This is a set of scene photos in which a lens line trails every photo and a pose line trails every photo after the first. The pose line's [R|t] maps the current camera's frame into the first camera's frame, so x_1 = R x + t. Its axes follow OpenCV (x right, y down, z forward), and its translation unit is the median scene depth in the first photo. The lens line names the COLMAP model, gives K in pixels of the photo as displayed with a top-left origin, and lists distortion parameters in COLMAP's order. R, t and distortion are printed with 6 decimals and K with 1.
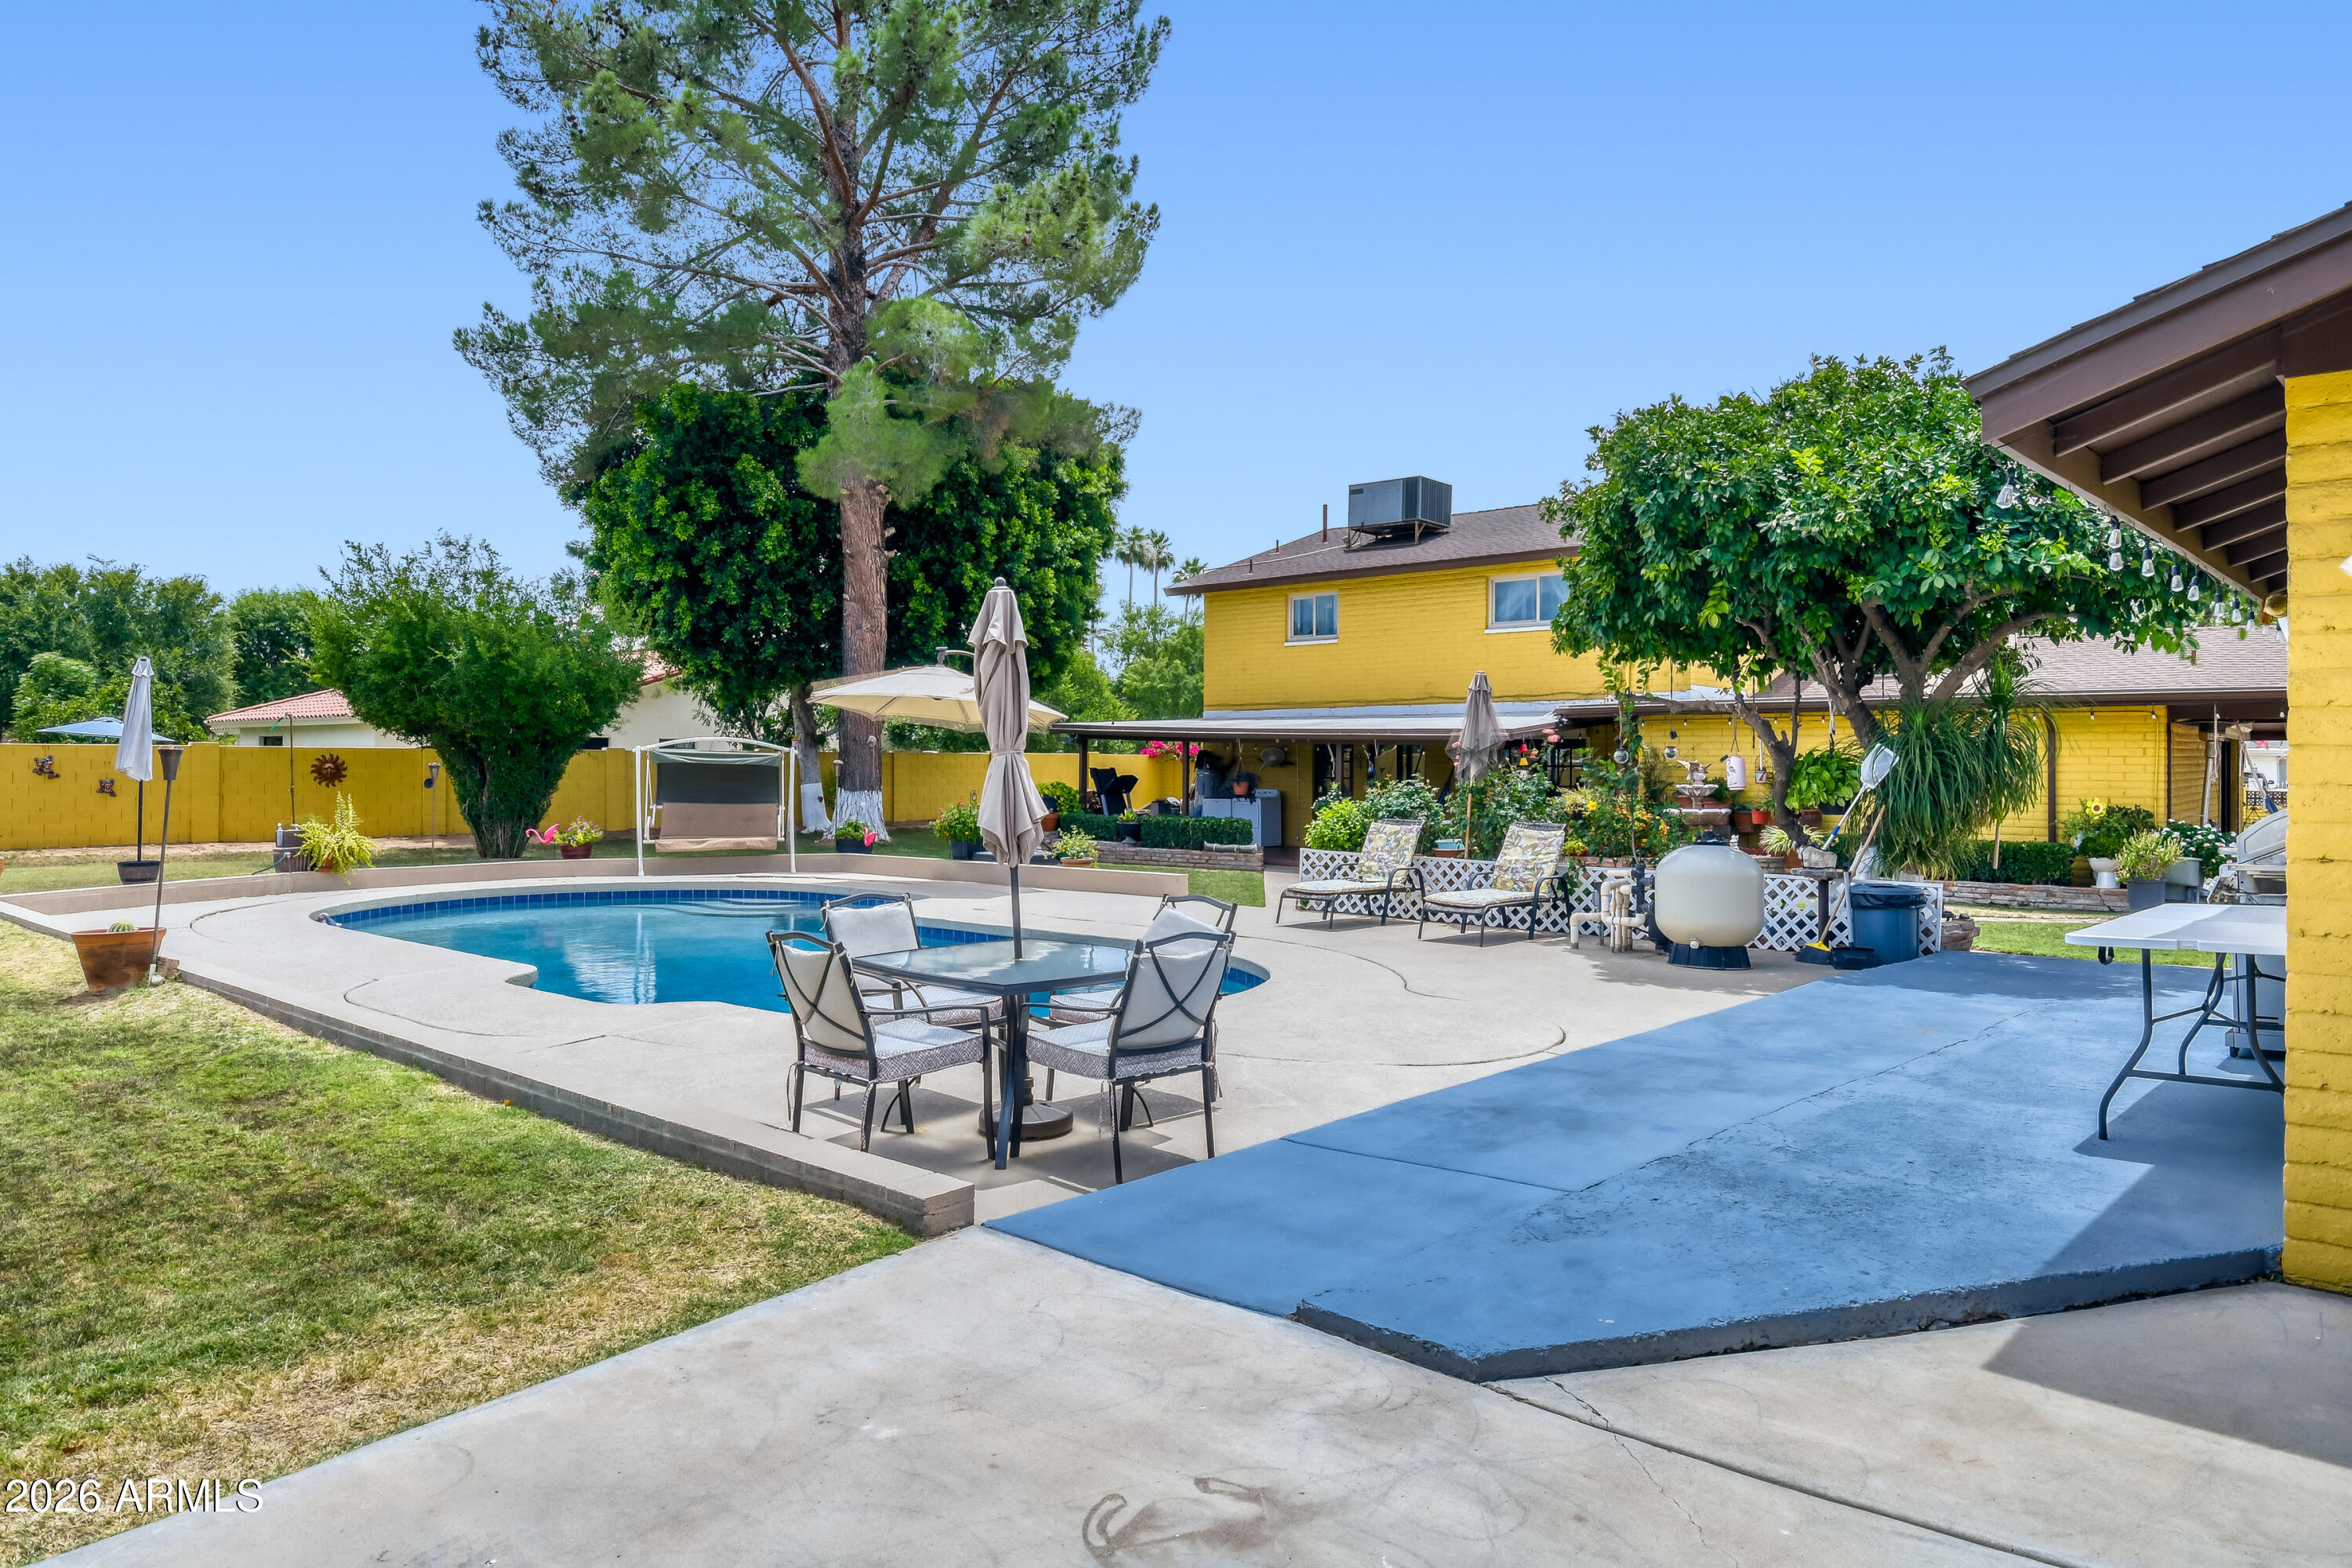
lens RADIAL K [[1457.6, 0, 1180.7], [0, 1457.6, 770.5], [0, 0, 1]] dist [-0.000107, -0.000702]
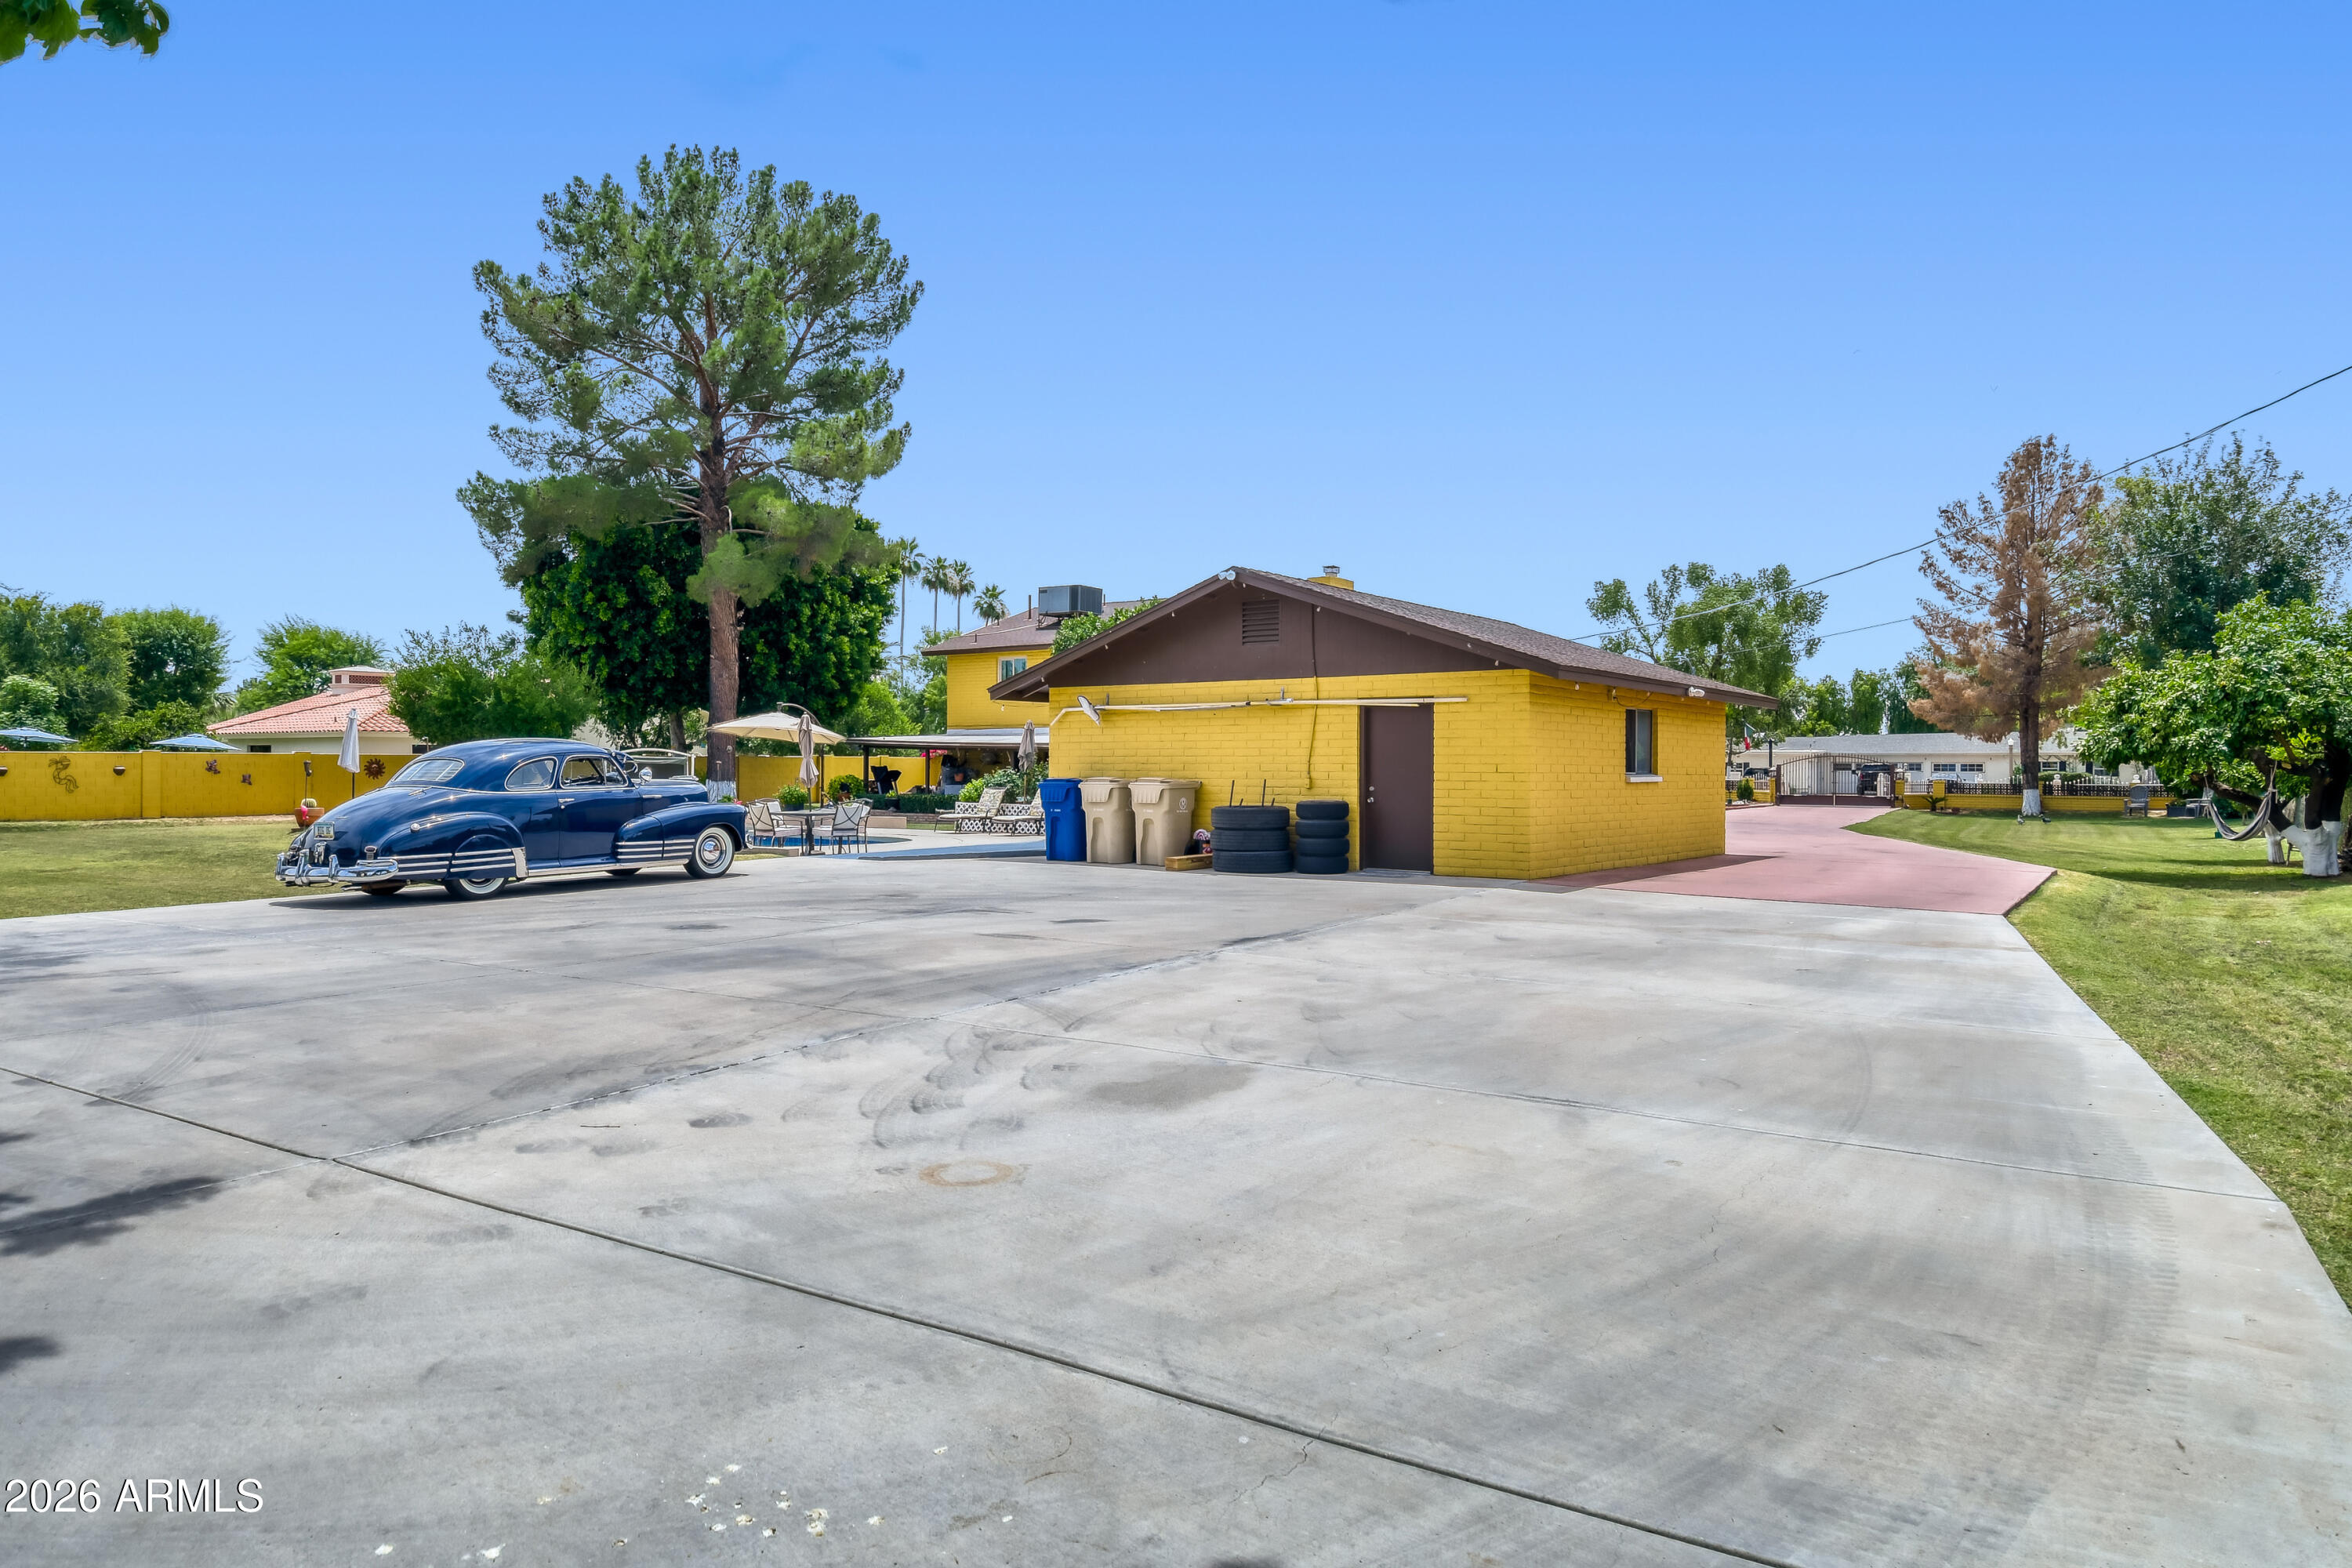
lens RADIAL K [[1457.6, 0, 1180.7], [0, 1457.6, 770.5], [0, 0, 1]] dist [-0.000107, -0.000702]
pose [[0.993140, -0.003938, 0.116863, 0.084507], [0.004051, 0.999992, -0.000725, 0.005678], [-0.116859, 0.001193, 0.993148, -0.597171]]
